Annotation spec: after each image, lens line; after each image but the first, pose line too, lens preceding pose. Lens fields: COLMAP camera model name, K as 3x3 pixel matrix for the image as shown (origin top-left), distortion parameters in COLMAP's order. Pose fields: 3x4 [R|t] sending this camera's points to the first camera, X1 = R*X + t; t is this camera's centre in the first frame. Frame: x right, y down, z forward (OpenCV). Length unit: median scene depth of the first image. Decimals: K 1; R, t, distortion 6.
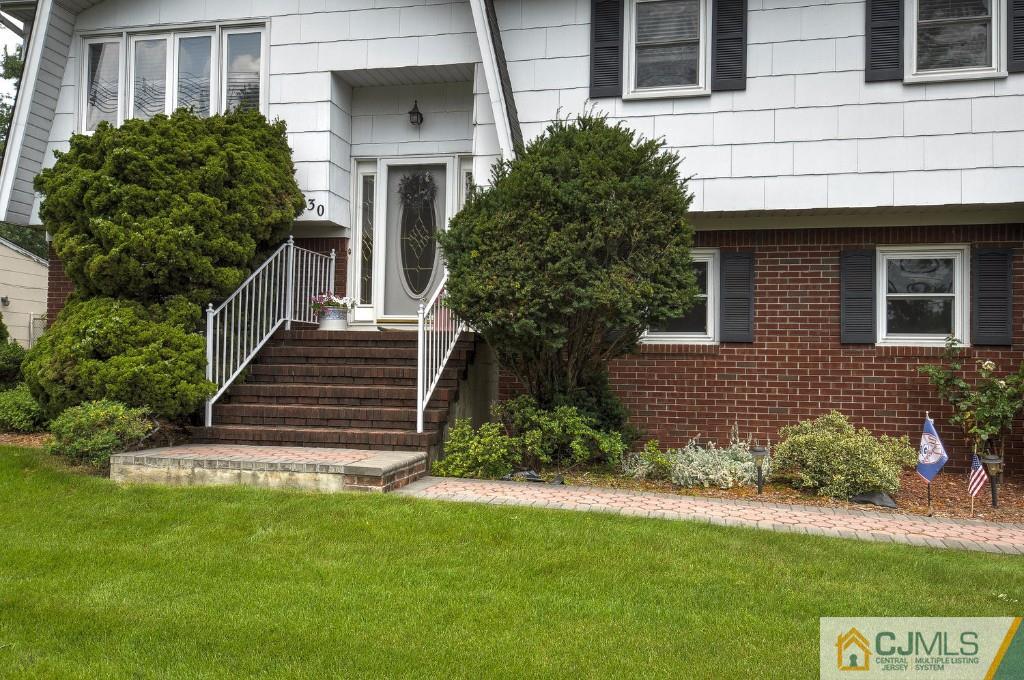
lens RADIAL K [[770.6, 0, 507.5], [0, 770.6, 340.3], [0, 0, 1]] dist [0.025525, -0.014509]
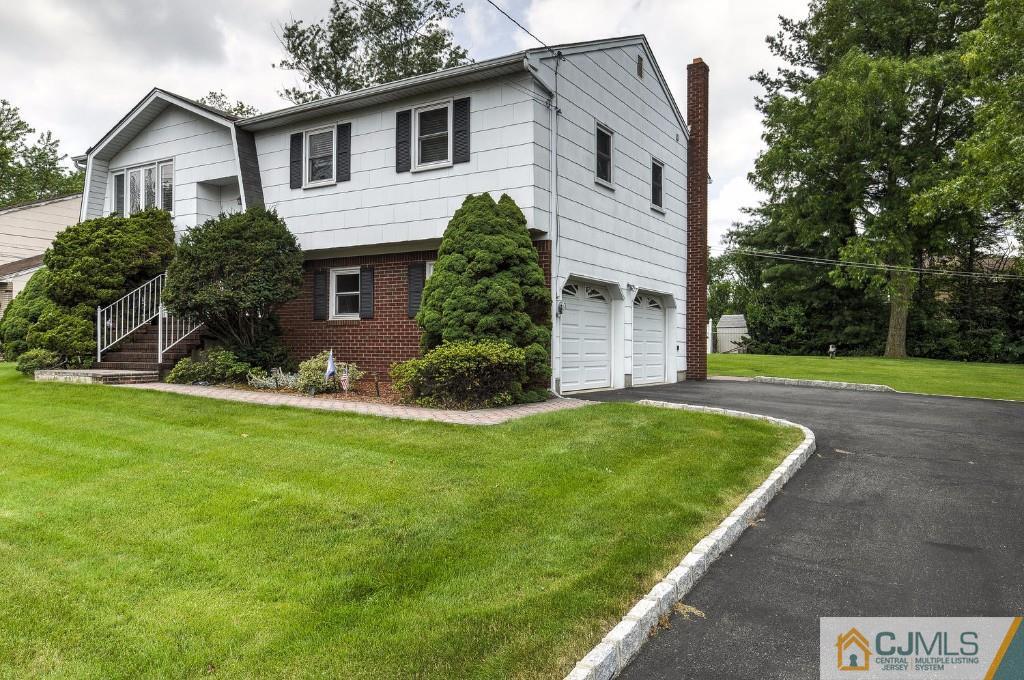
lens RADIAL K [[665.5, 0, 519.1], [0, 665.5, 343.4], [0, 0, 1]] dist [0.000359, 0.000565]
pose [[0.953898, -0.011987, -0.299891, 1.230955], [0.020775, 0.999443, 0.026134, 0.031740], [0.299410, -0.031159, 0.953615, -0.419198]]
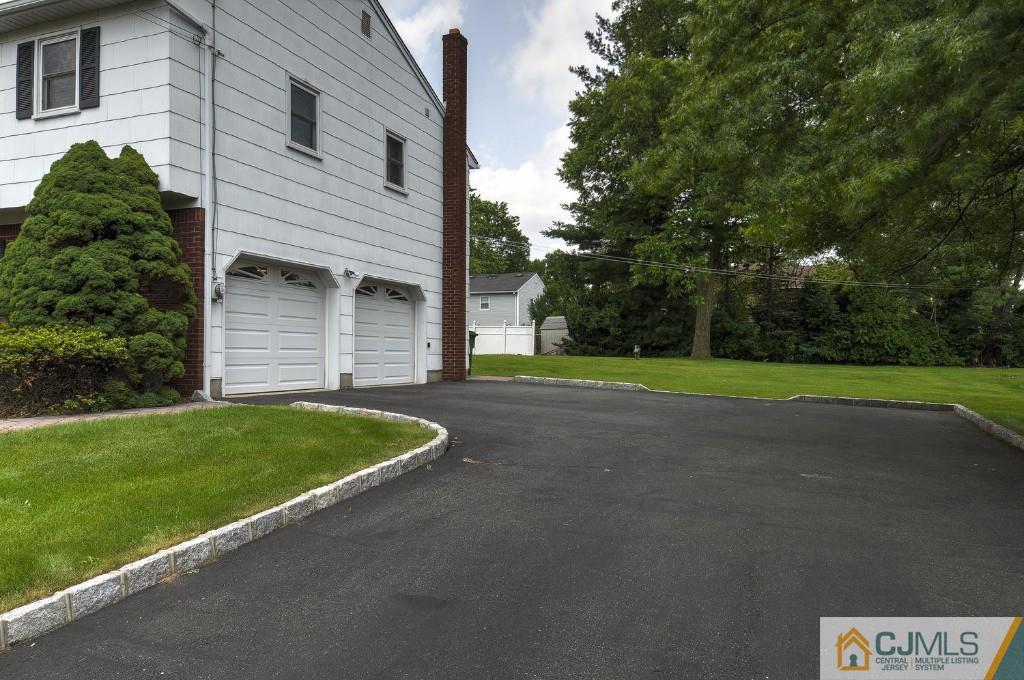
lens RADIAL K [[665.5, 0, 511.1], [0, 665.5, 342.1], [0, 0, 1]] dist [0.000359, 0.000565]
pose [[0.991235, -0.014451, -0.131316, 1.566060], [0.017047, 0.999680, 0.018664, 0.072563], [0.131005, -0.020739, 0.991165, -0.110453]]
